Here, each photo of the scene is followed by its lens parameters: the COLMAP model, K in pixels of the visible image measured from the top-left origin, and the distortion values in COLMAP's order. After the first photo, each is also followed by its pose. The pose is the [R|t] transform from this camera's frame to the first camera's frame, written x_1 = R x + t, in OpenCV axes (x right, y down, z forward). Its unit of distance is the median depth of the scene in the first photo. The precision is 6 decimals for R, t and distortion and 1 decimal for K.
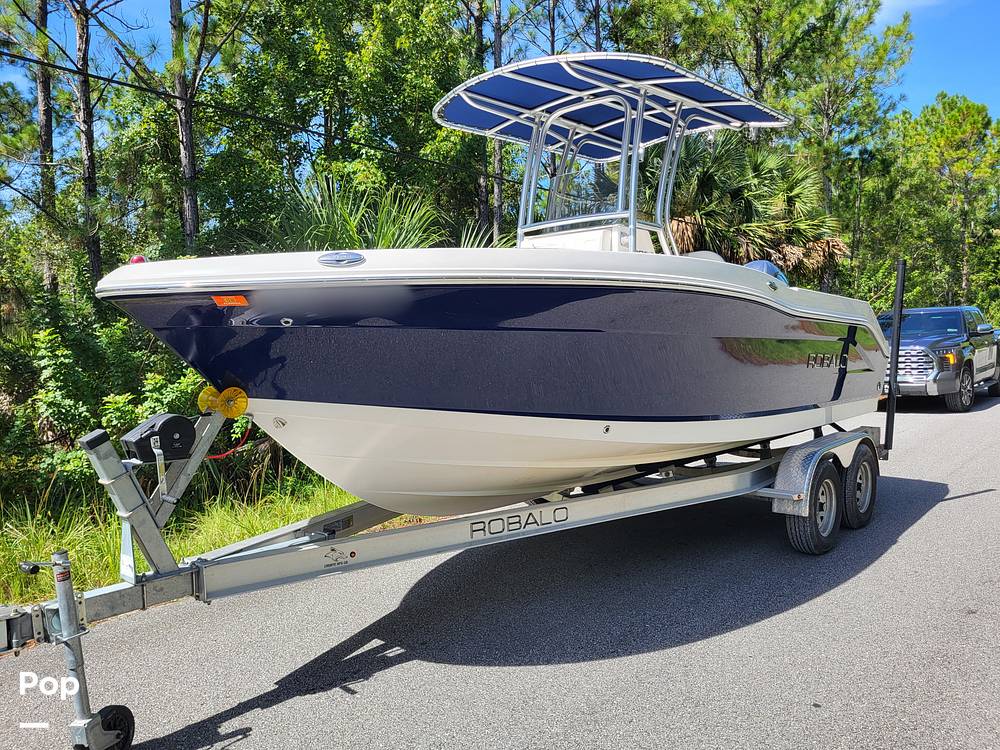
lens RADIAL K [[760.0, 0, 500.0], [0, 760.0, 375.0], [0, 0, 1]] dist [0.005150, 0.002987]
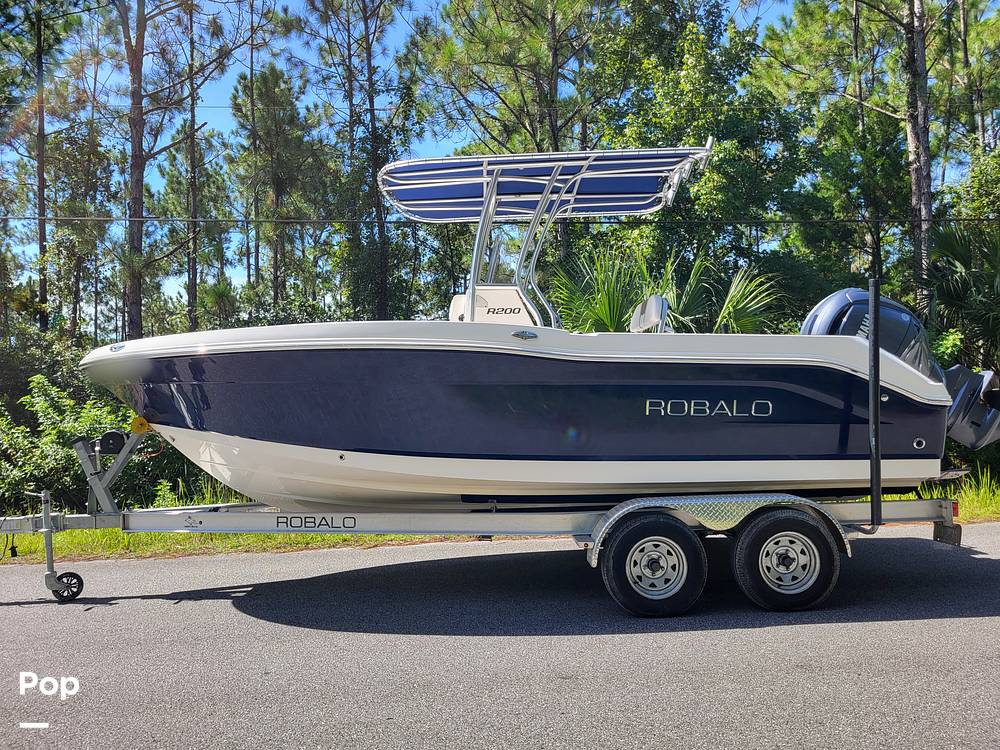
lens RADIAL K [[771.9, 0, 504.2], [0, 771.9, 380.0], [0, 0, 1]] dist [0.006550, 0.002709]
pose [[0.687494, -0.013754, -0.726060, 1.310377], [-0.018667, 0.999156, -0.036603, -0.017222], [0.725950, 0.038718, 0.686656, 0.297044]]
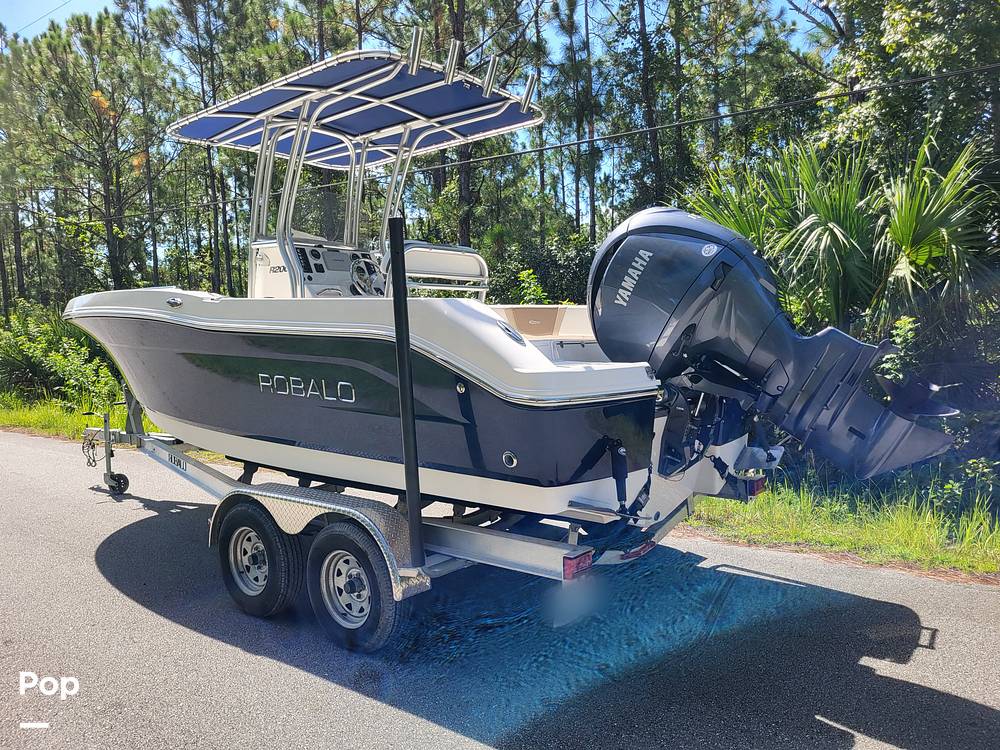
lens RADIAL K [[760.0, 0, 500.0], [0, 760.0, 375.0], [0, 0, 1]] dist [0.005150, 0.002987]
pose [[0.052652, 0.083476, -0.995118, 1.674040], [-0.023715, 0.996324, 0.082323, -0.134482], [0.998331, 0.019265, 0.054438, 1.641812]]
